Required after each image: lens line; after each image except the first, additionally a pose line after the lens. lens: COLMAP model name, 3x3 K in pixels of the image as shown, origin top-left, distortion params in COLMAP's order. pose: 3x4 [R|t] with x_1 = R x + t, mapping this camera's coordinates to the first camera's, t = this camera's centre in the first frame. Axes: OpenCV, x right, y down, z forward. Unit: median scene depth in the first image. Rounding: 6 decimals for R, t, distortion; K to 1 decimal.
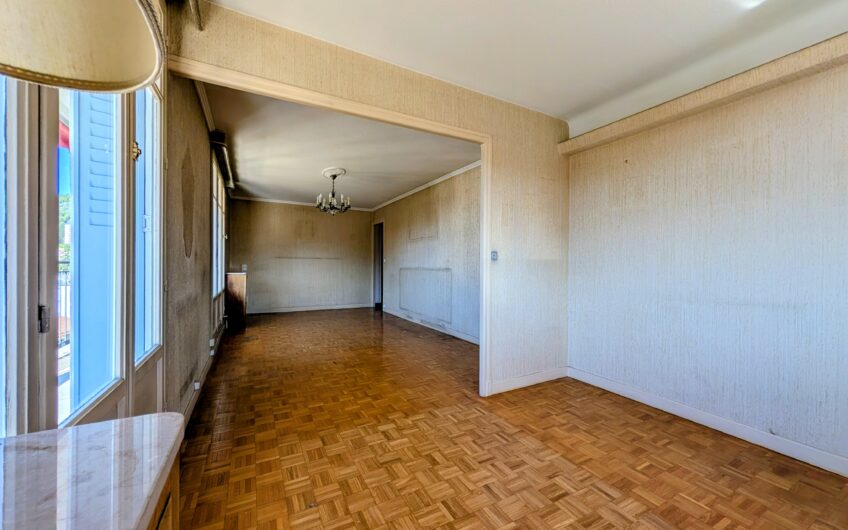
lens RADIAL K [[326.6, 0, 425.3], [0, 326.6, 264.5], [0, 0, 1]] dist [0.001097, 0.000409]
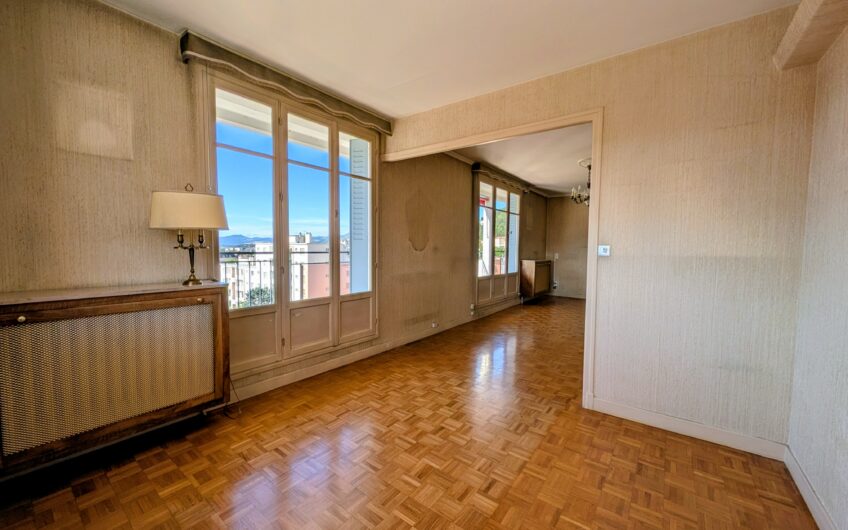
lens RADIAL K [[326.6, 0, 425.3], [0, 326.6, 264.5], [0, 0, 1]] dist [0.001097, 0.000409]
pose [[0.418795, 0.044869, -0.906971, 1.073467], [-0.011226, 0.998958, 0.044236, -0.031396], [0.908011, -0.008344, 0.418863, 0.312601]]
